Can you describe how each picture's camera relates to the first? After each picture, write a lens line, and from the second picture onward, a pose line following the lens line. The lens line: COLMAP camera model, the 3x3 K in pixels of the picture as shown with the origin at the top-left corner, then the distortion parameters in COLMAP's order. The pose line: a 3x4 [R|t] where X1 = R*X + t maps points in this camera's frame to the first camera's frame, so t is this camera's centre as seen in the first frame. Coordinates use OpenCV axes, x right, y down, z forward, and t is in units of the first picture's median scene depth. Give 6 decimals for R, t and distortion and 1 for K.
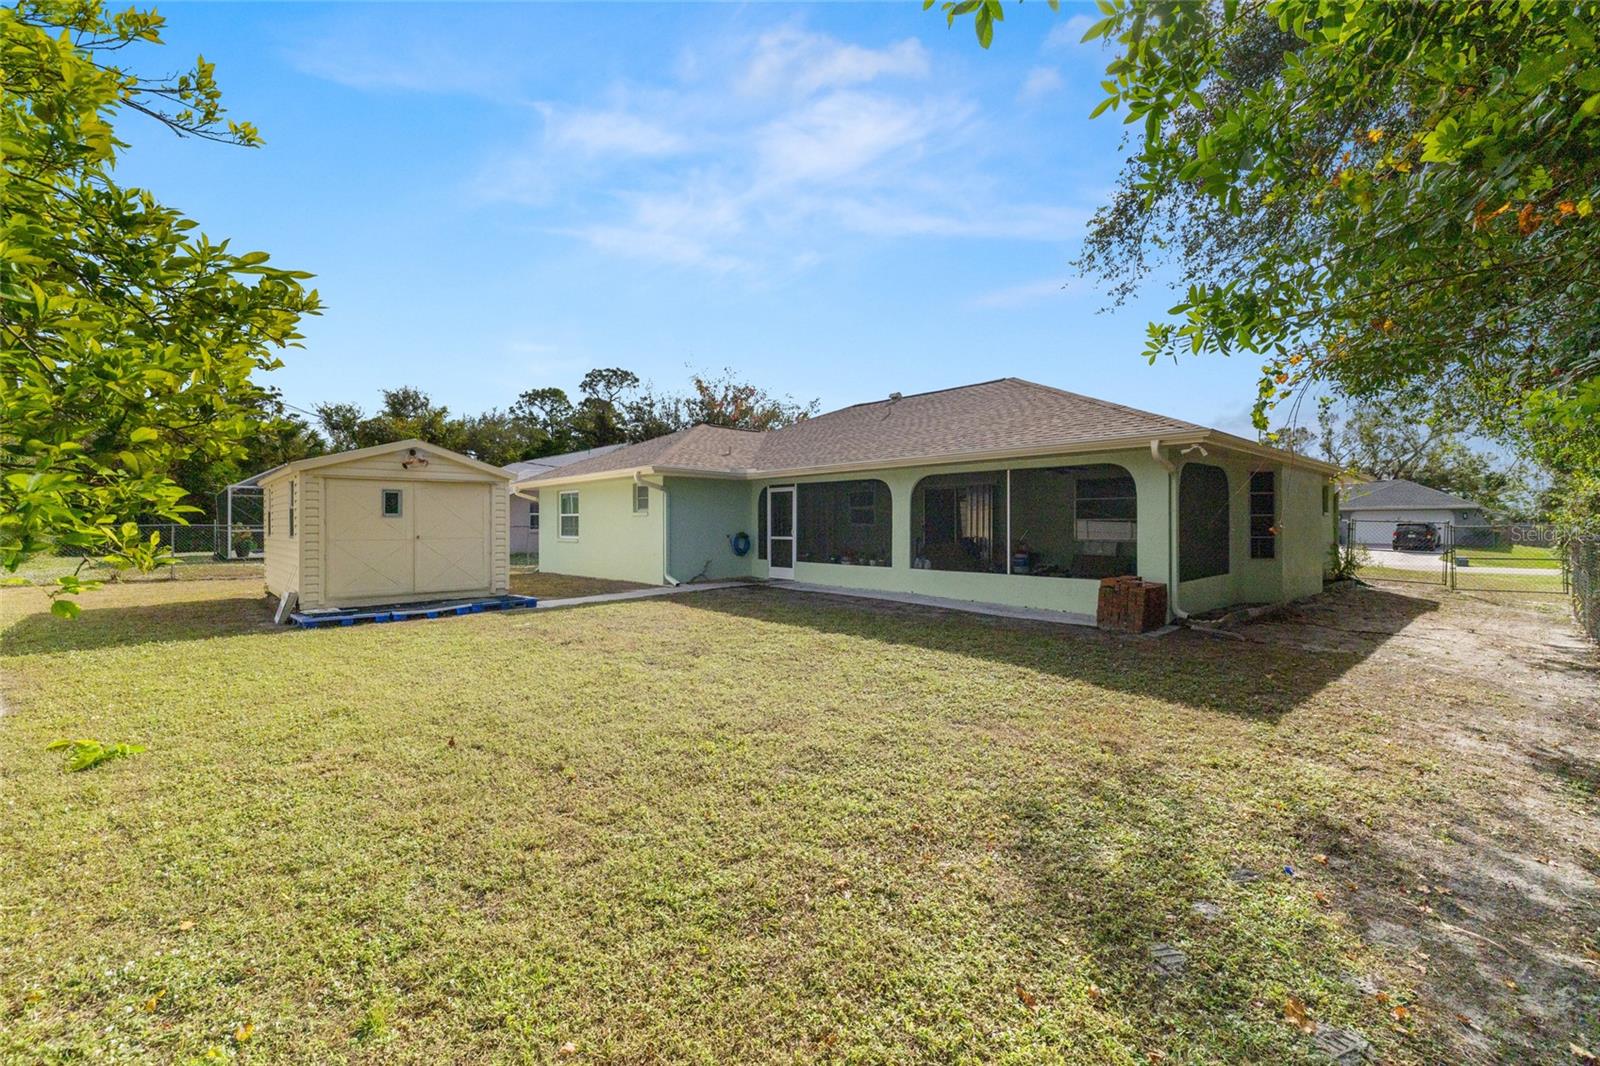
lens RADIAL K [[669.5, 0, 789.0], [0, 669.5, 521.4], [0, 0, 1]] dist [-0.000266, 0.000284]
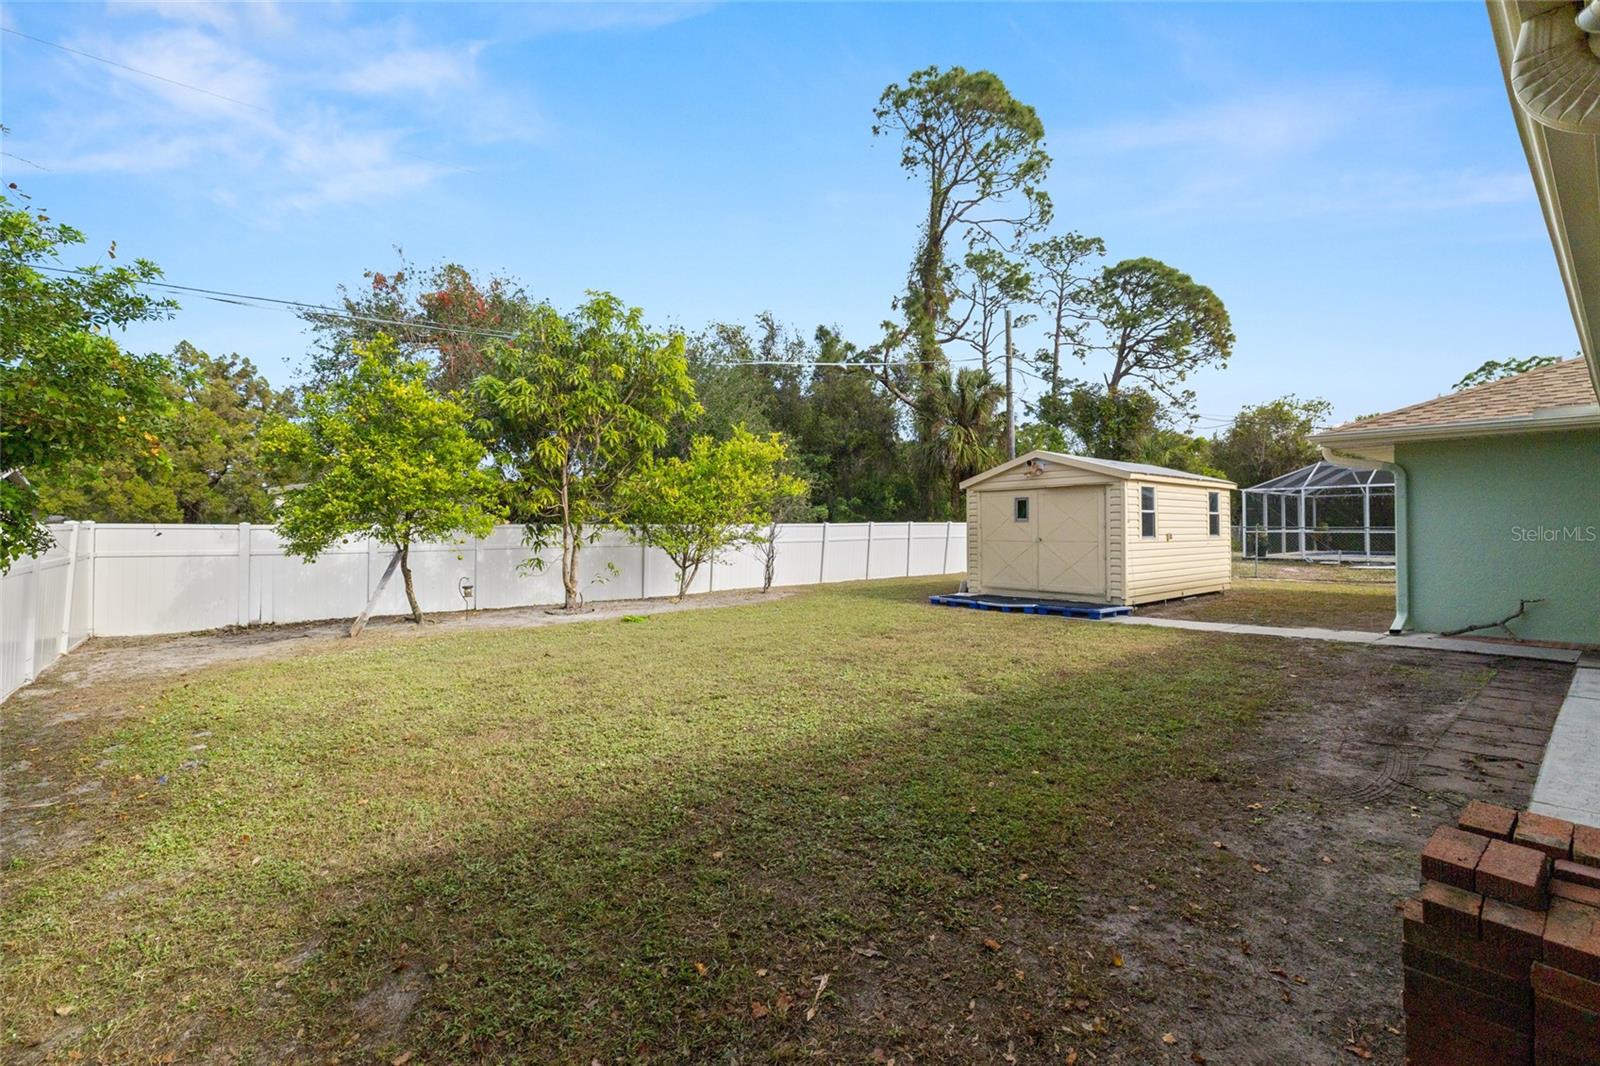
lens RADIAL K [[669.5, 0, 804.2], [0, 669.5, 527.4], [0, 0, 1]] dist [-0.000266, 0.000284]
pose [[-0.042663, 0.003455, -0.999084, 0.385369], [0.008966, 0.999955, 0.003075, -0.002272], [0.999049, -0.008827, -0.042692, 0.459215]]
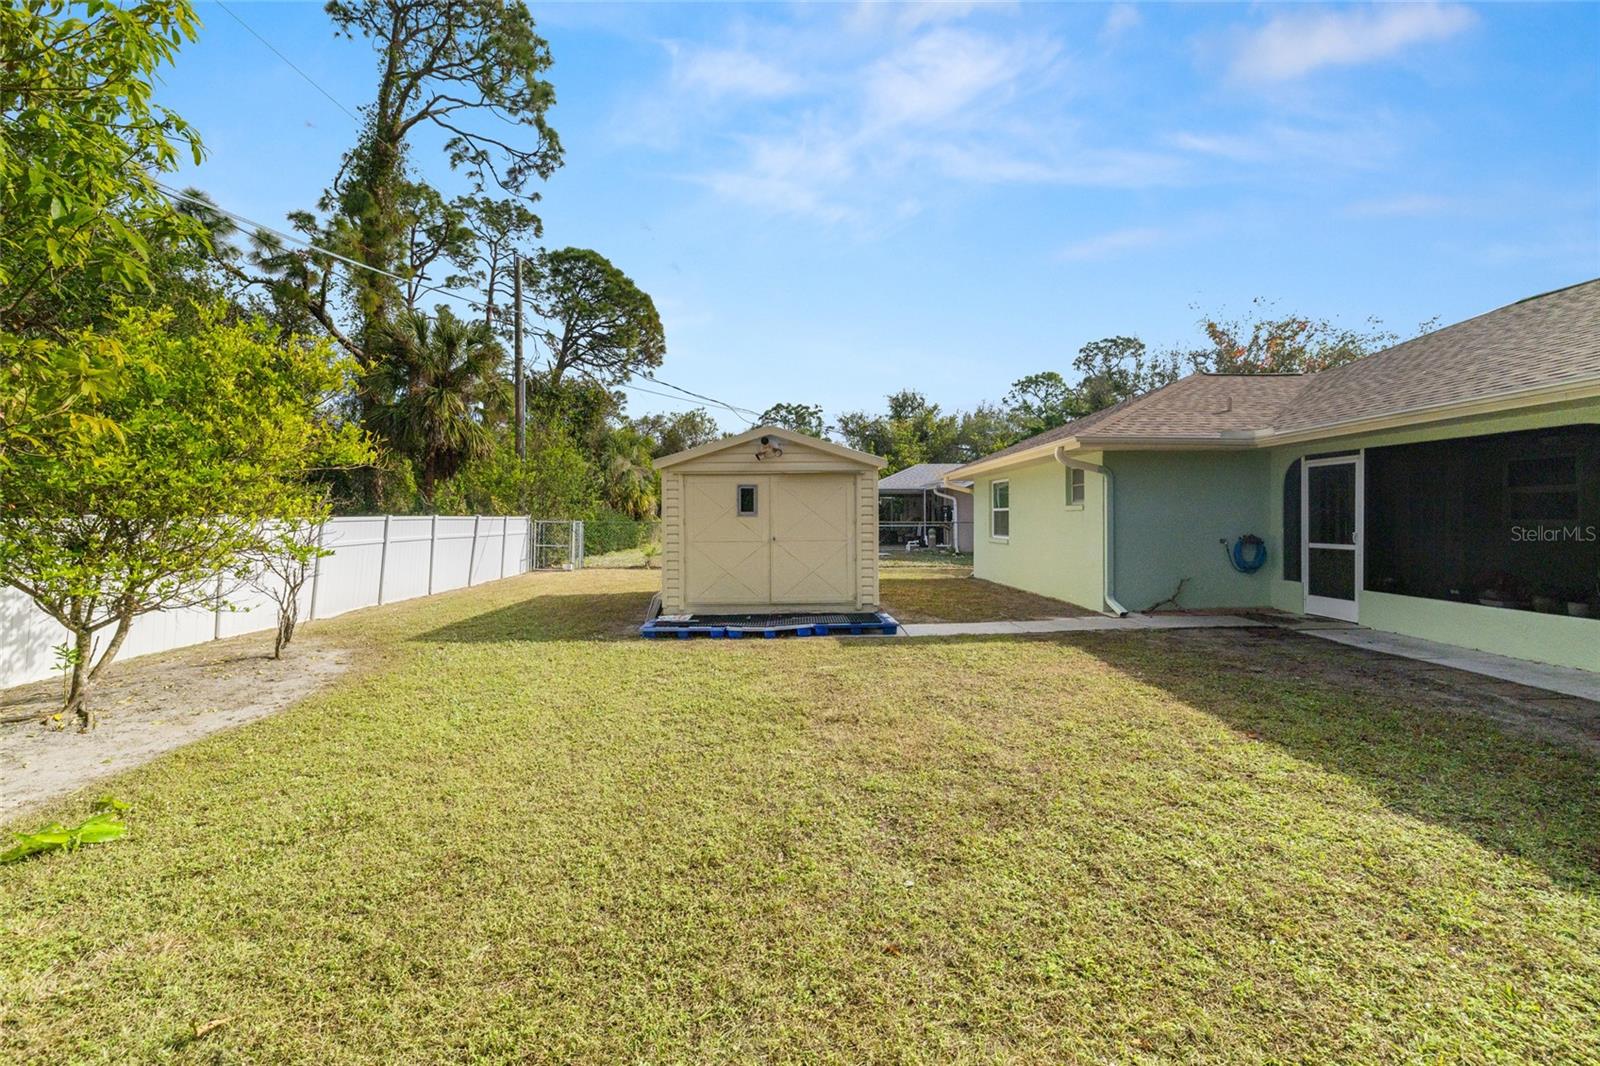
lens RADIAL K [[669.5, 0, 790.5], [0, 669.5, 522.6], [0, 0, 1]] dist [-0.000266, 0.000284]
pose [[0.742939, 0.001544, -0.669357, 0.027554], [0.007237, 0.999920, 0.010339, -0.004616], [0.669320, -0.012525, 0.742869, 0.259073]]
